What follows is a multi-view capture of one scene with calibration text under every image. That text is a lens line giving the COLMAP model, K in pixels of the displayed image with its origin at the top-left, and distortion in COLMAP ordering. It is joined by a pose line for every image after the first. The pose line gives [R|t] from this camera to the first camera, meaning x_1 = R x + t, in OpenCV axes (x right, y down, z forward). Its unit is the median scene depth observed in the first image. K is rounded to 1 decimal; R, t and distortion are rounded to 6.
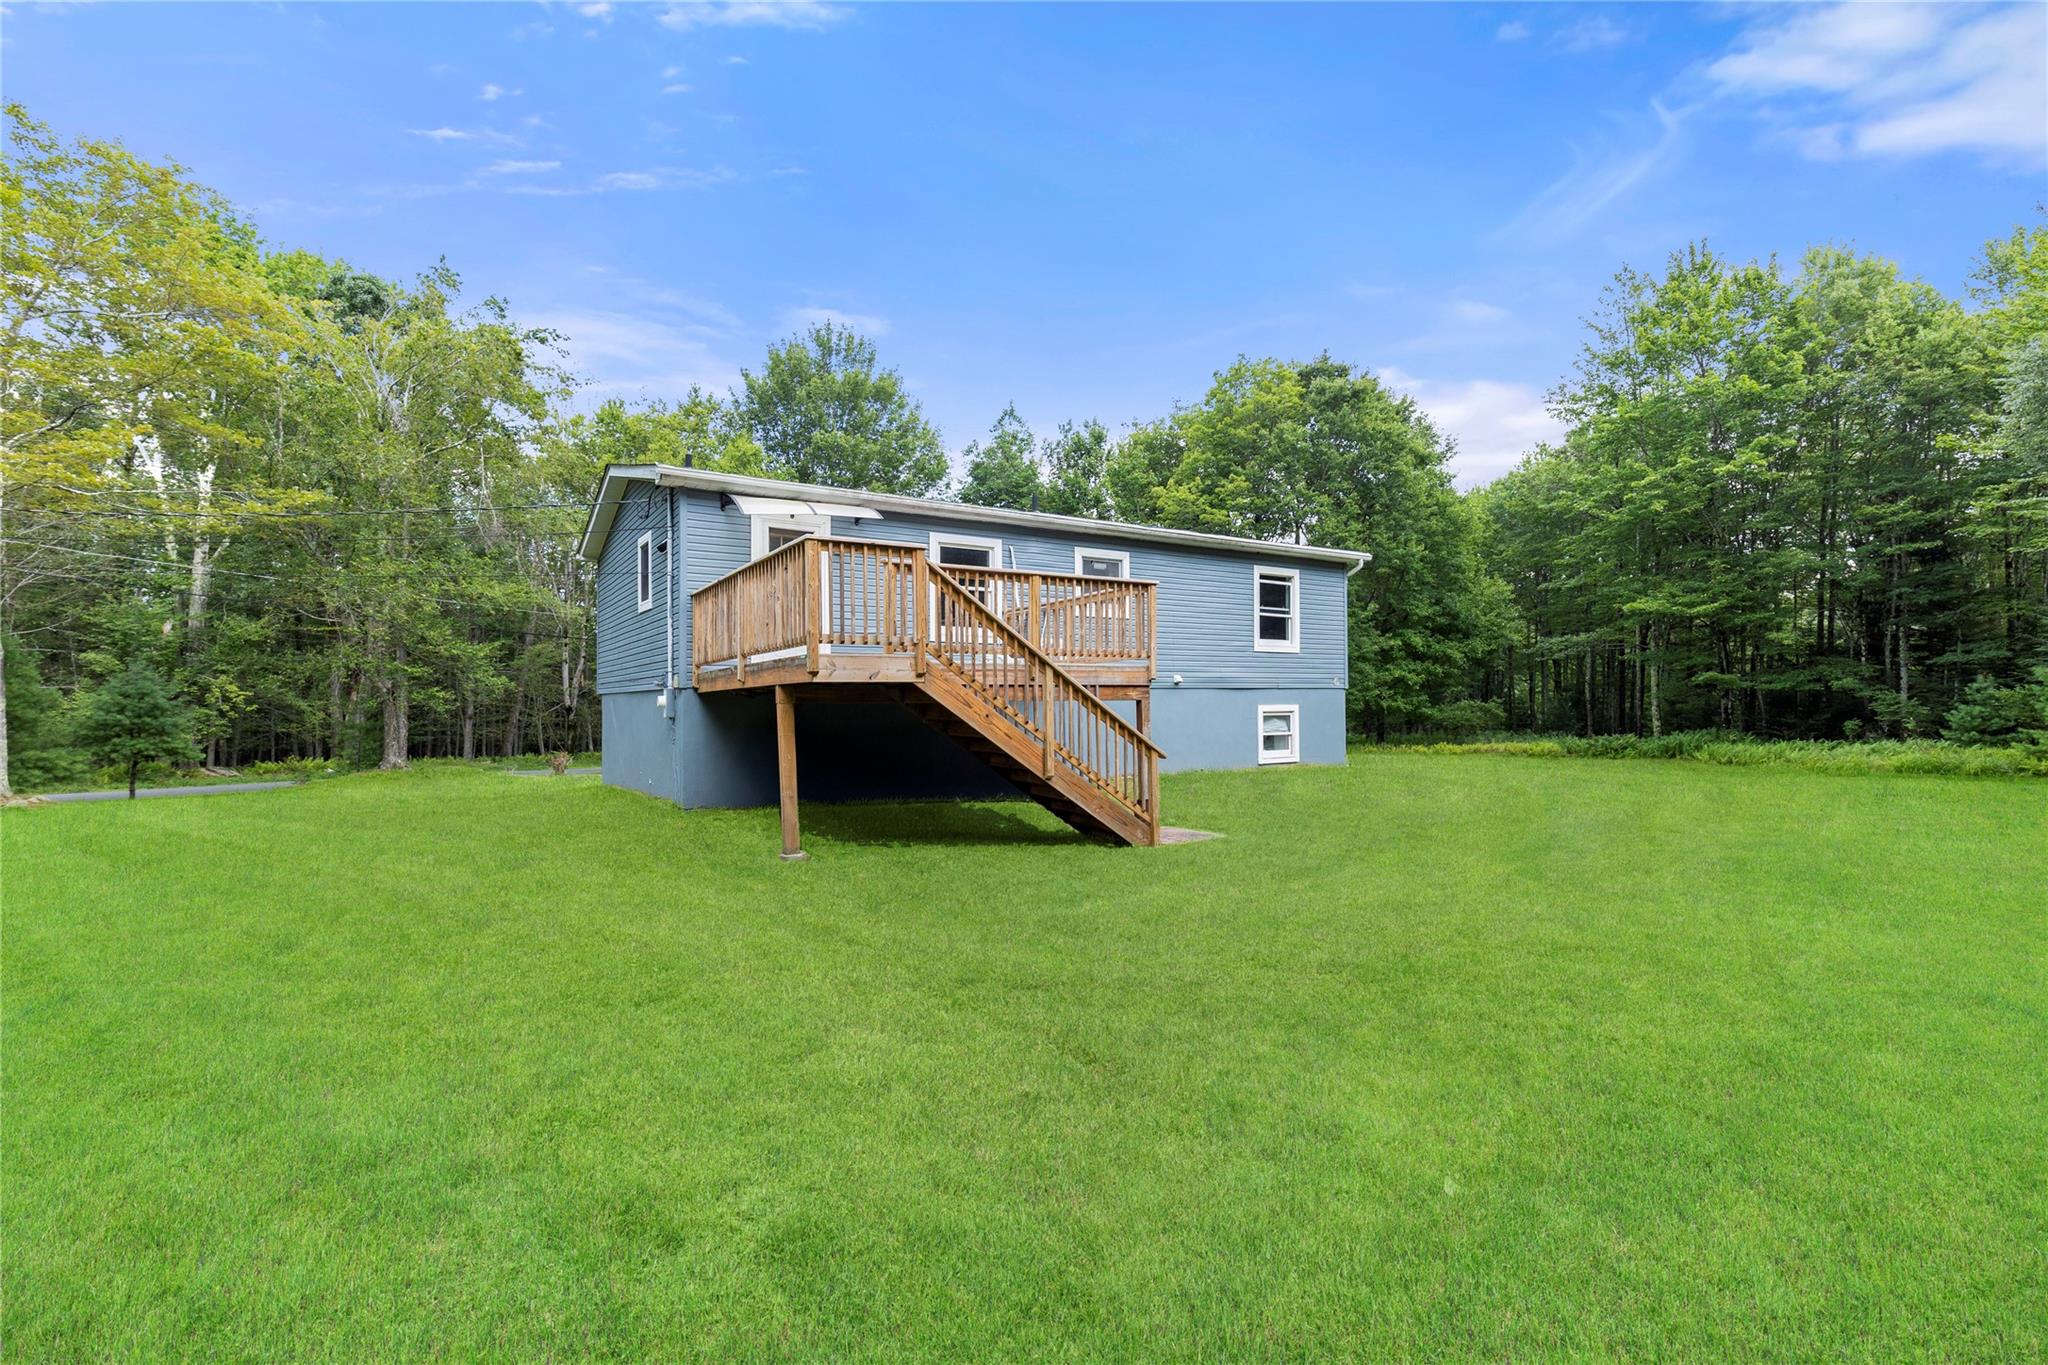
lens RADIAL K [[907.3, 0, 1029.3], [0, 907.3, 678.4], [0, 0, 1]] dist [-0.001555, -0.000372]
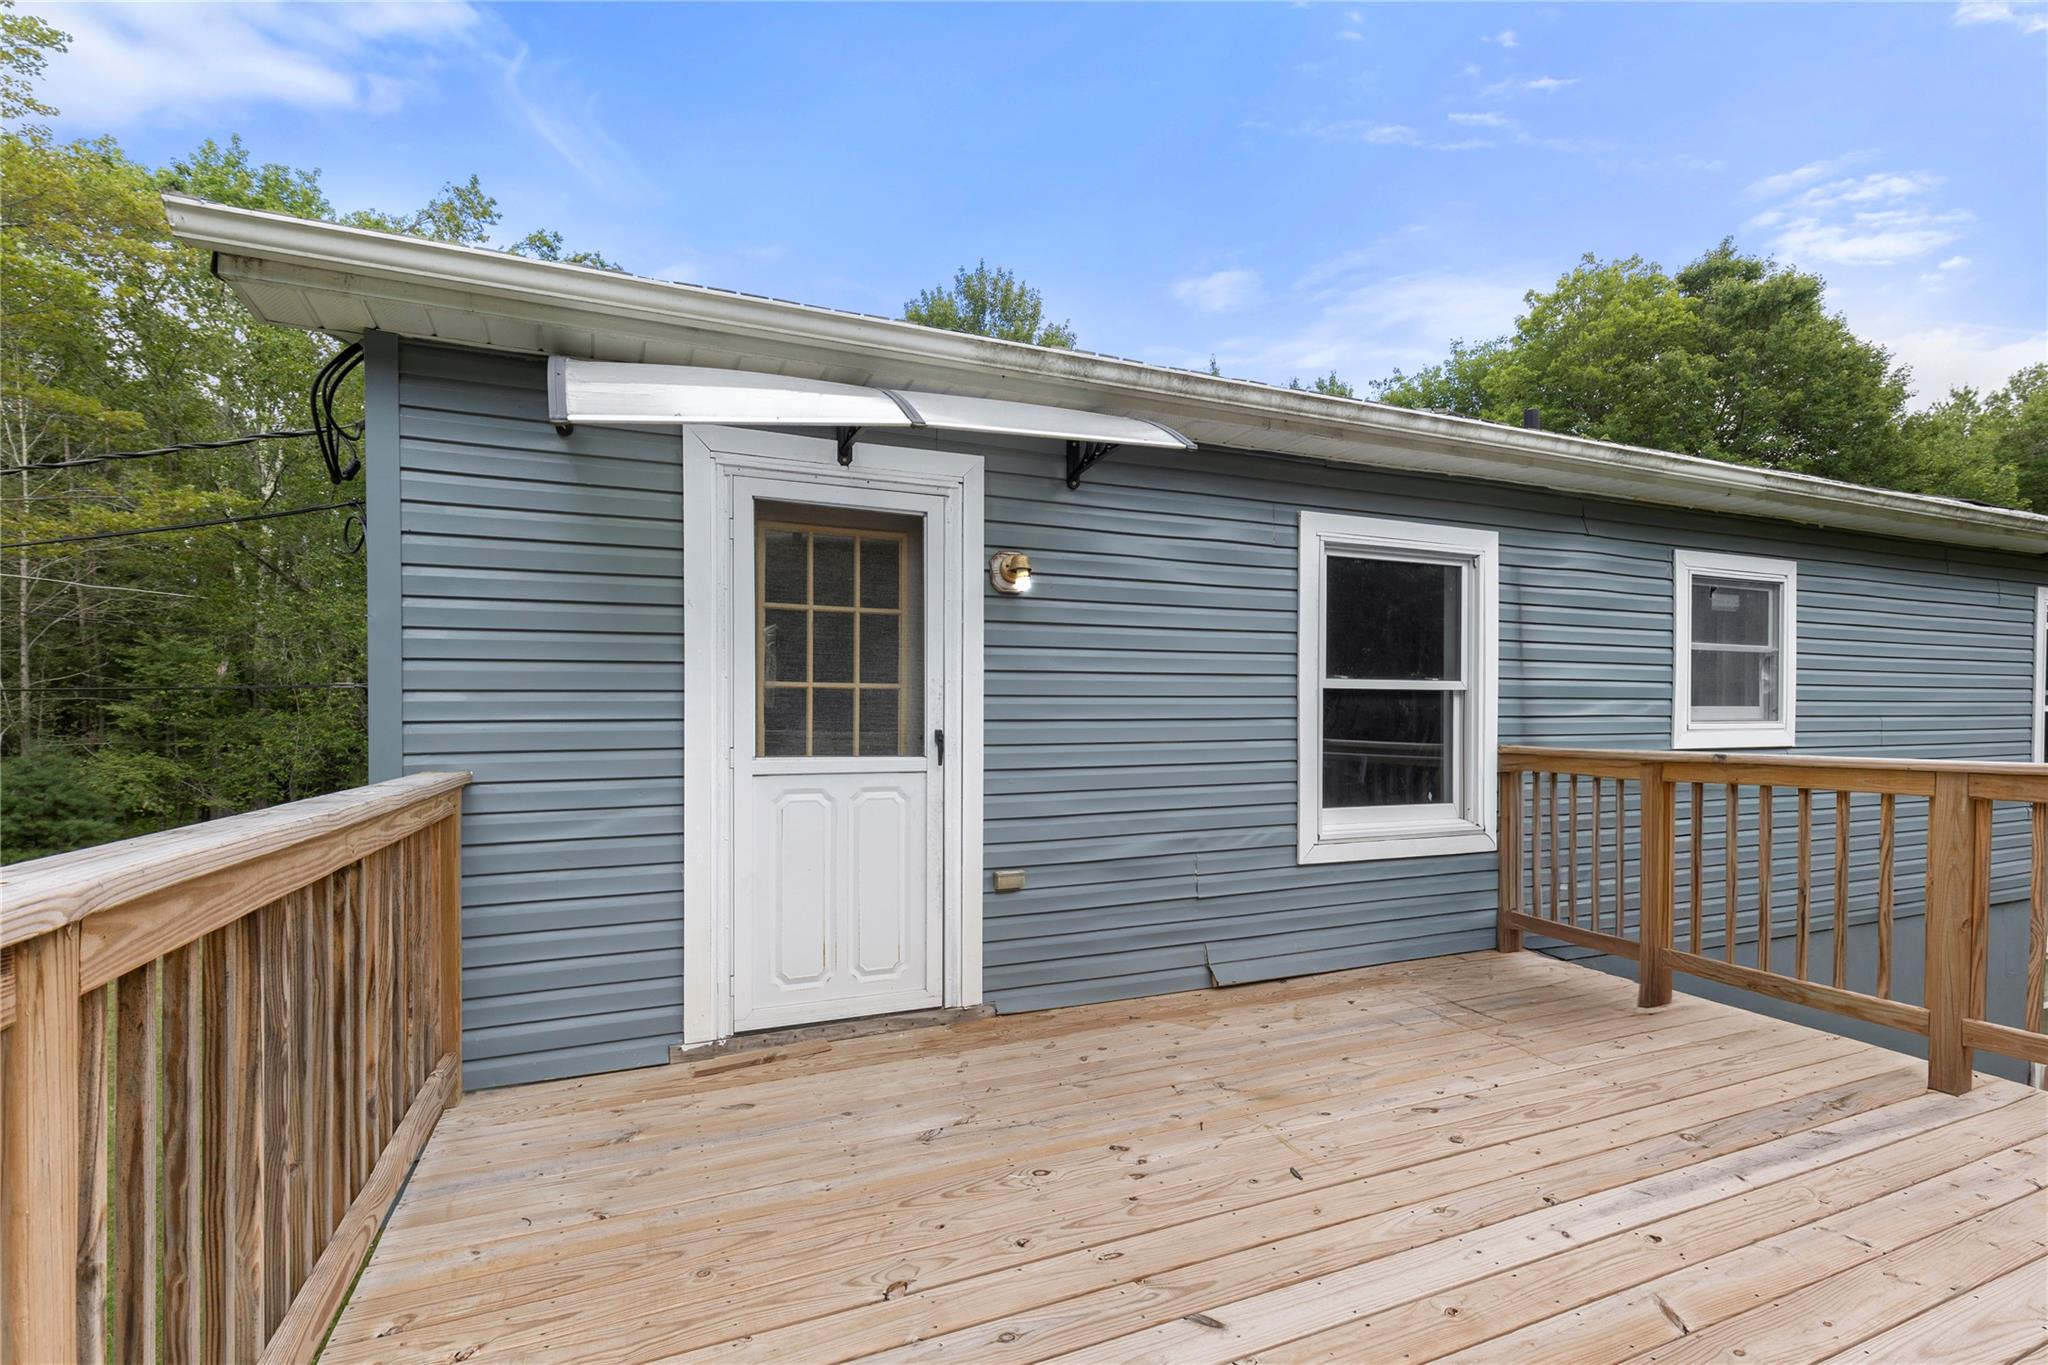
lens RADIAL K [[907.3, 0, 1021.5], [0, 907.3, 695.1], [0, 0, 1]] dist [-0.001555, -0.000372]
pose [[0.985113, 0.004573, -0.171847, -0.113961], [-0.002759, 0.999938, 0.010793, -0.077859], [0.171886, -0.010158, 0.985065, 0.519014]]
